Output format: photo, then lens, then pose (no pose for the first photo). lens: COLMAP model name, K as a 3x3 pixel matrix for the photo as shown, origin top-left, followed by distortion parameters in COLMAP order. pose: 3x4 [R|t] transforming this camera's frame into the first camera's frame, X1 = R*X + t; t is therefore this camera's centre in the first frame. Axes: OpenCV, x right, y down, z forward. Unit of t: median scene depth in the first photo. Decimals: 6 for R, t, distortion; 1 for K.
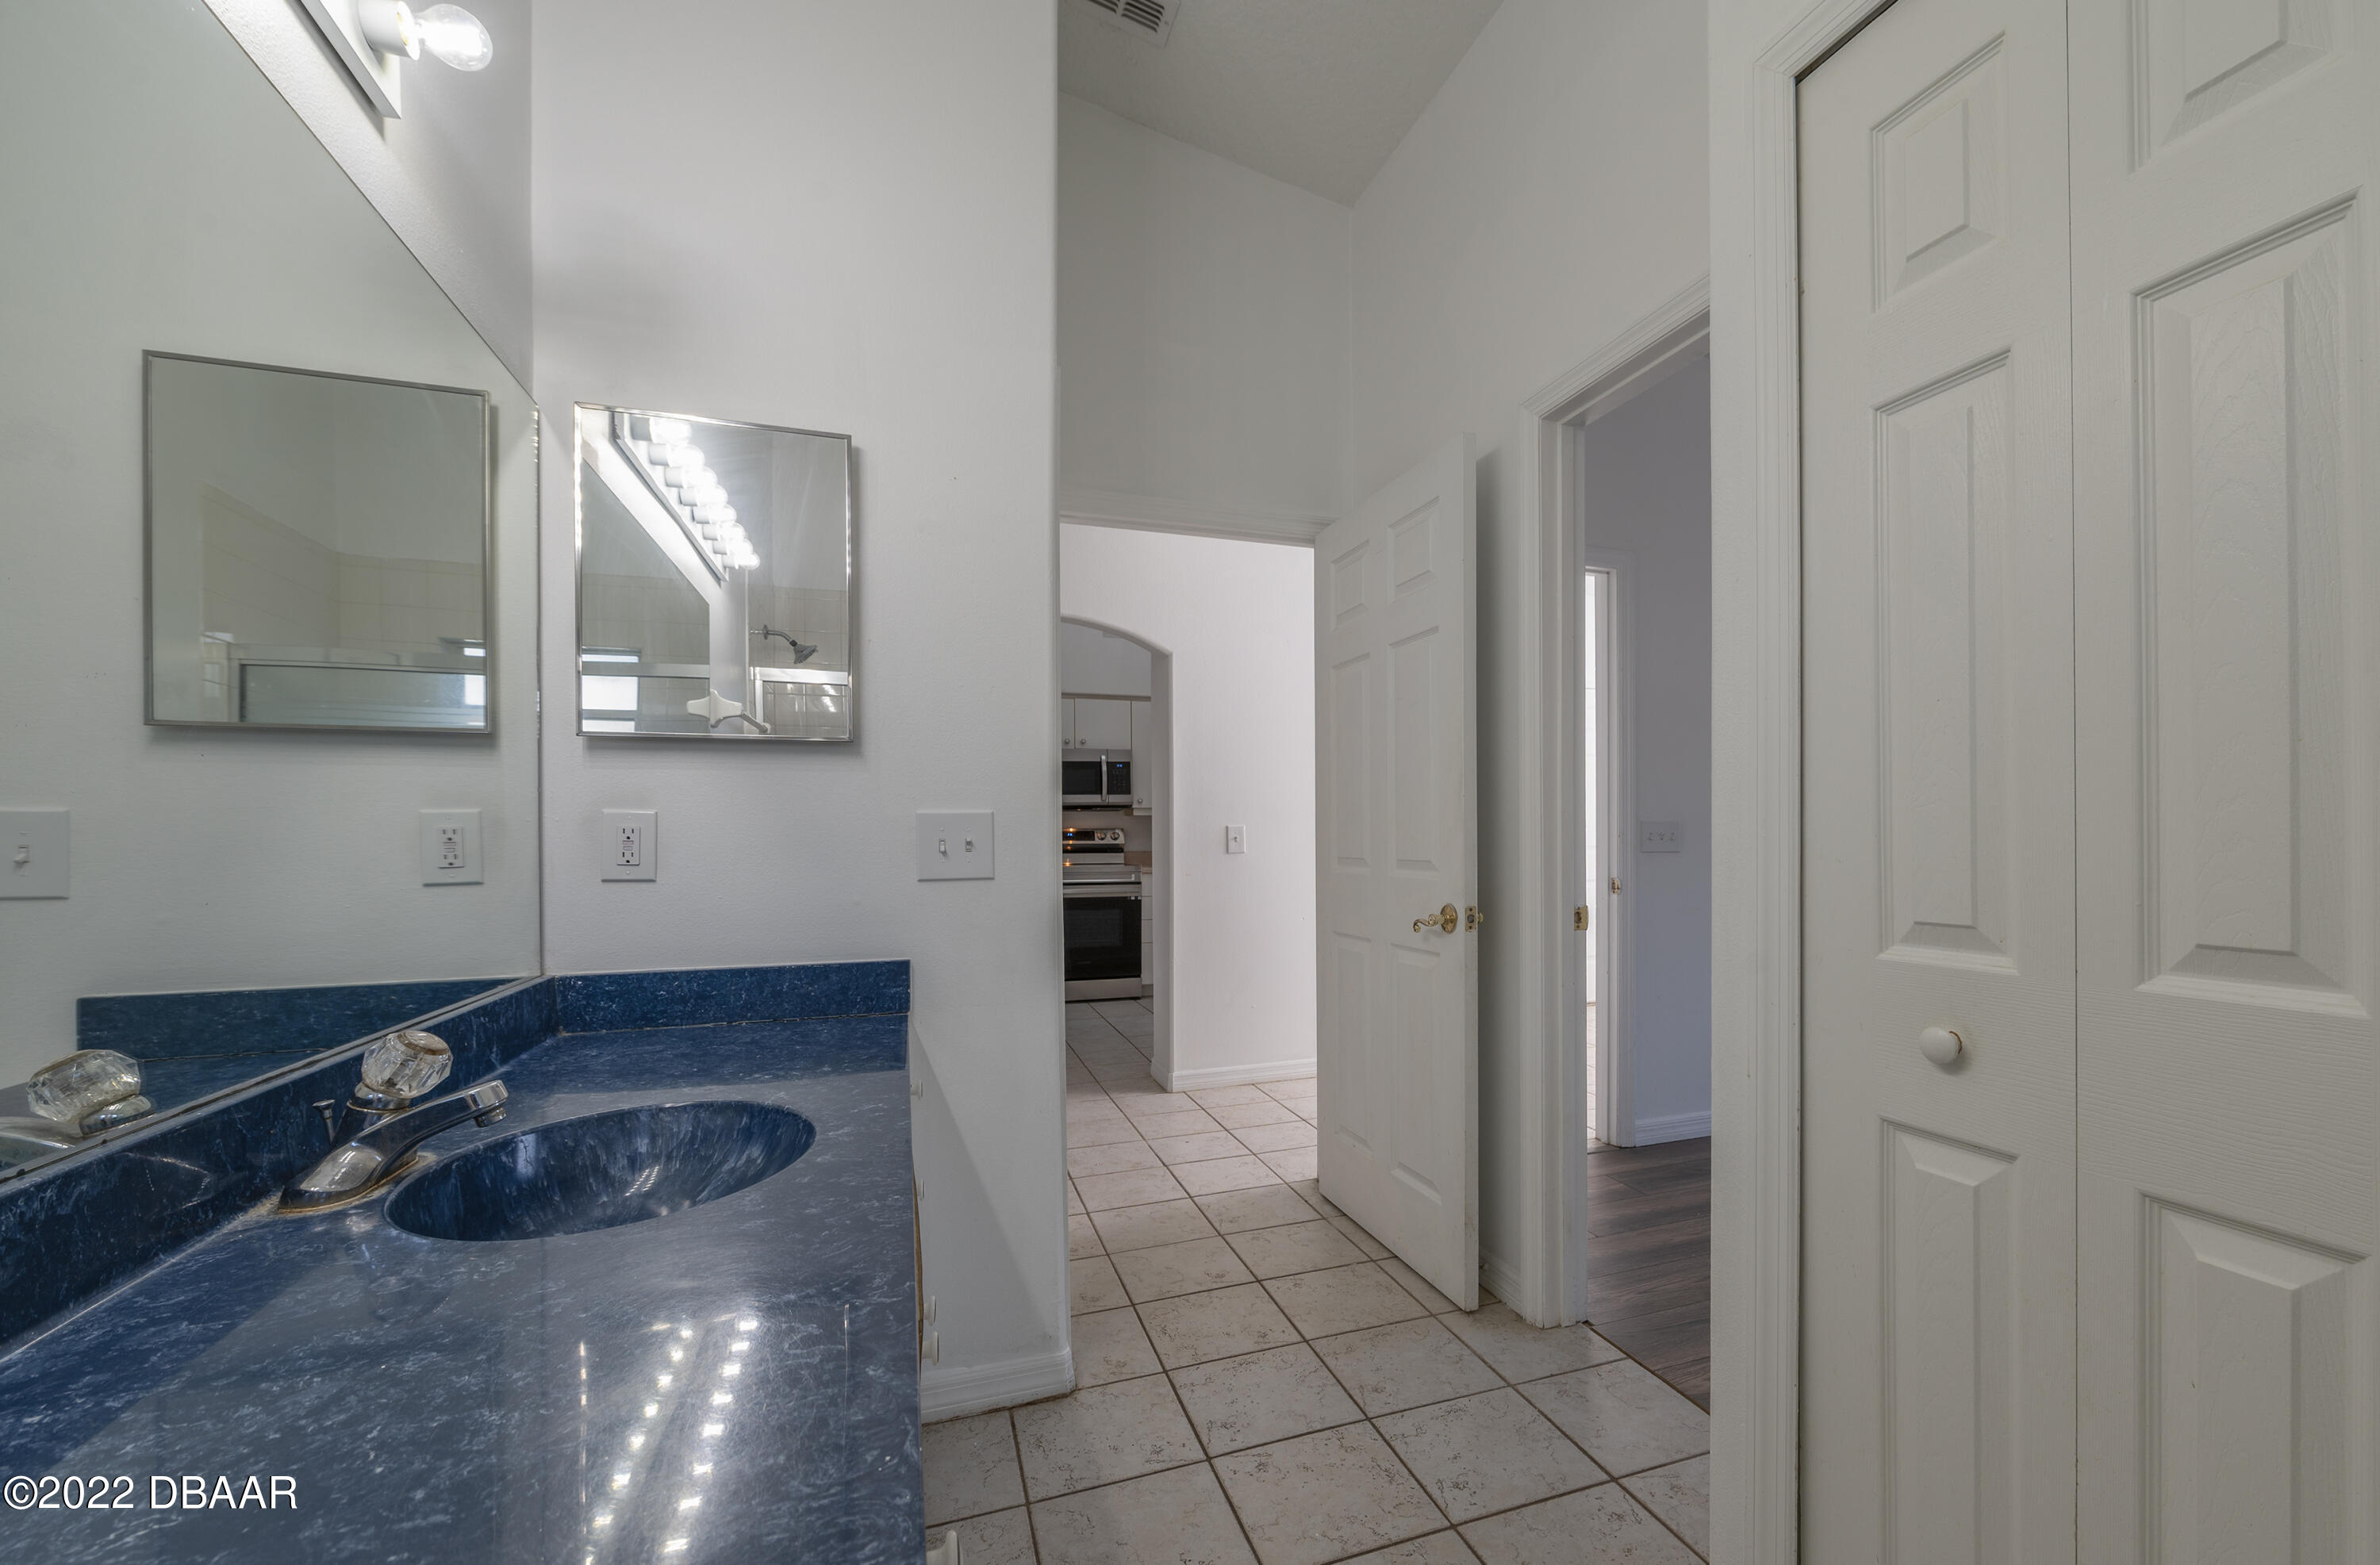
lens RADIAL K [[951.3, 0, 1284.0], [0, 951.3, 850.1], [0, 0, 1]] dist [-0.000422, -0.002522]
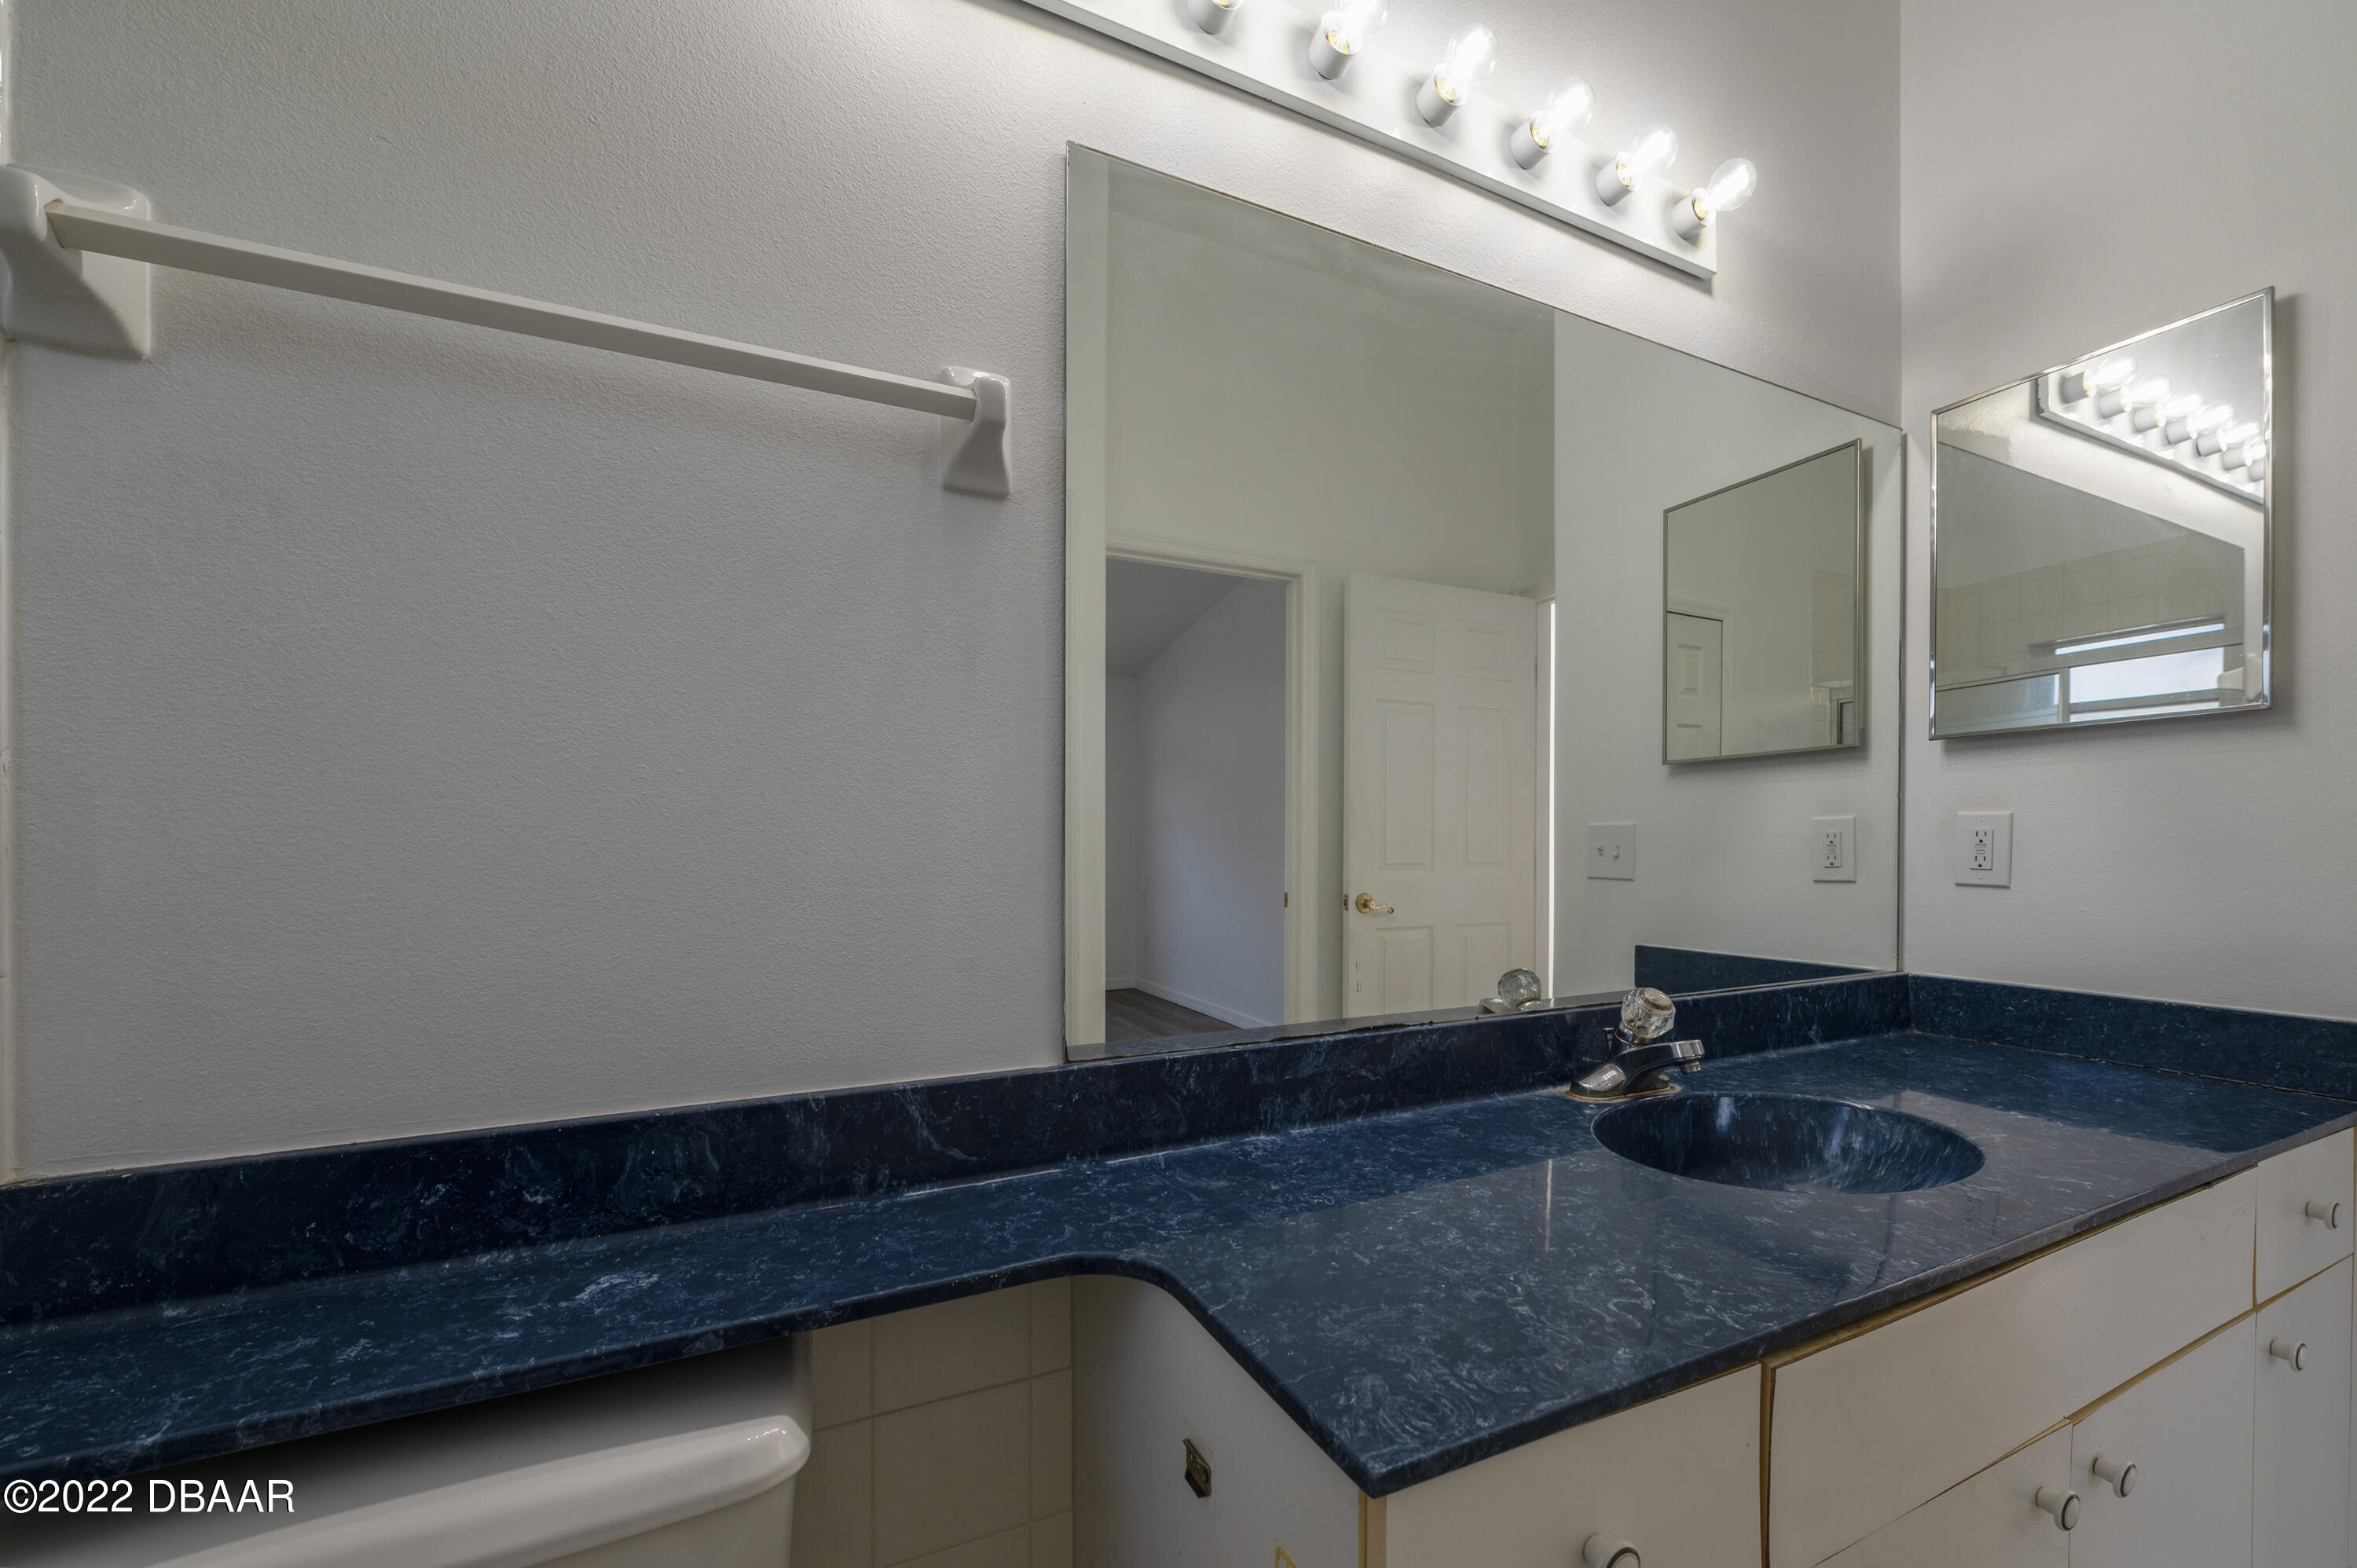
lens RADIAL K [[983.9, 0, 1266.2], [0, 983.9, 847.4], [0, 0, 1]] dist [0.000647, 0.000158]
pose [[0.131376, 0.005781, -0.991316, 0.212927], [-0.010551, 0.999935, 0.004433, -0.003376], [0.991276, 0.009877, 0.131428, 0.165161]]
